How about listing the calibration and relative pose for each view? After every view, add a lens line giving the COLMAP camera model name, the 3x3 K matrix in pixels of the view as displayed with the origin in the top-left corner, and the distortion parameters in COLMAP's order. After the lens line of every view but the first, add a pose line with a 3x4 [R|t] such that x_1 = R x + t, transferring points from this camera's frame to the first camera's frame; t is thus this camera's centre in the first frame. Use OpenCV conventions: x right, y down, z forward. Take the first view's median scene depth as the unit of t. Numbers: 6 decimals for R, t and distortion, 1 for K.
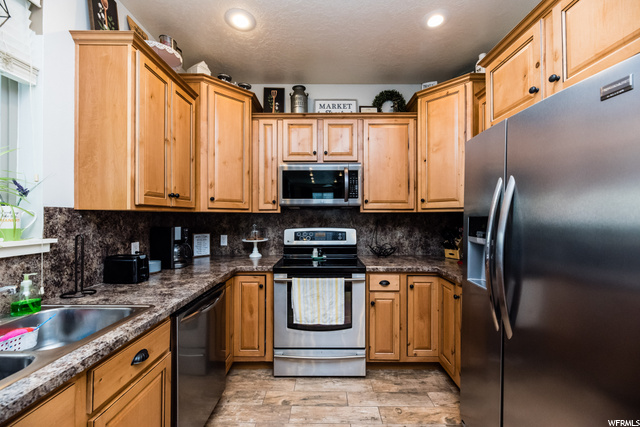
lens RADIAL K [[210.3, 0, 319.5], [0, 210.3, 215.8], [0, 0, 1]] dist [0.000047, -0.000080]
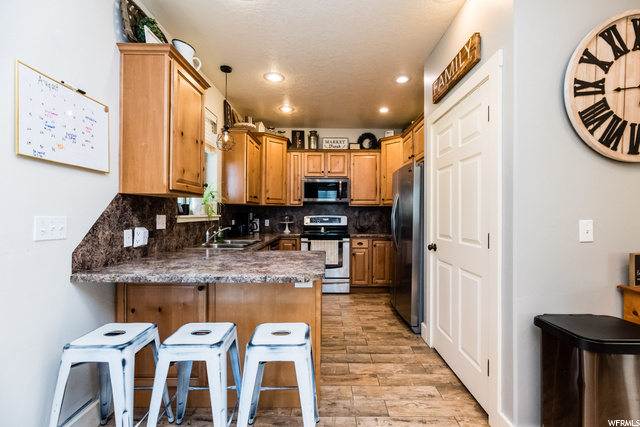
lens RADIAL K [[231.9, 0, 324.3], [0, 231.9, 212.0], [0, 0, 1]] dist [0.000702, -0.000096]
pose [[0.999972, 0.004950, 0.005554, -0.019486], [-0.004944, 0.999987, -0.001105, 0.038299], [-0.005560, 0.001078, 0.999984, -0.970639]]
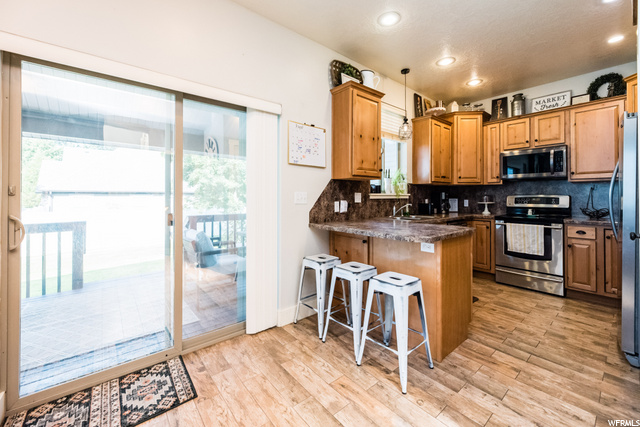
lens RADIAL K [[262.0, 0, 367.3], [0, 262.0, 193.3], [0, 0, 1]] dist [0.004195, -0.000160]
pose [[0.706280, -0.007384, -0.707895, 0.491517], [0.001298, 0.999957, -0.009136, 0.071933], [0.707932, 0.005533, 0.706259, -1.083665]]
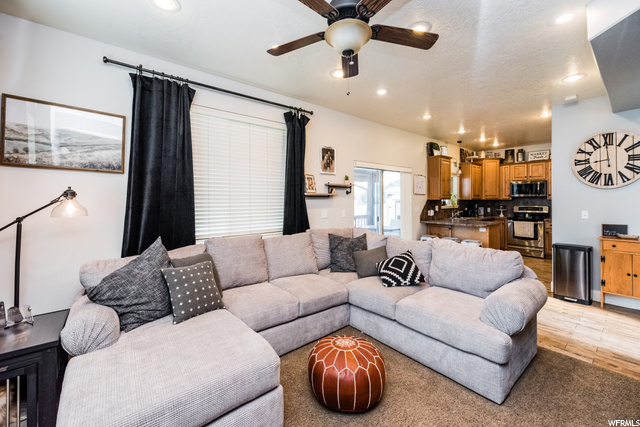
lens RADIAL K [[262.0, 0, 355.2], [0, 262.0, 199.2], [0, 0, 1]] dist [0.004195, -0.000160]
pose [[0.669057, -0.002322, -0.743208, 1.037268], [0.007571, 0.999965, 0.003692, -0.050675], [0.743173, -0.008097, 0.669051, -2.921525]]
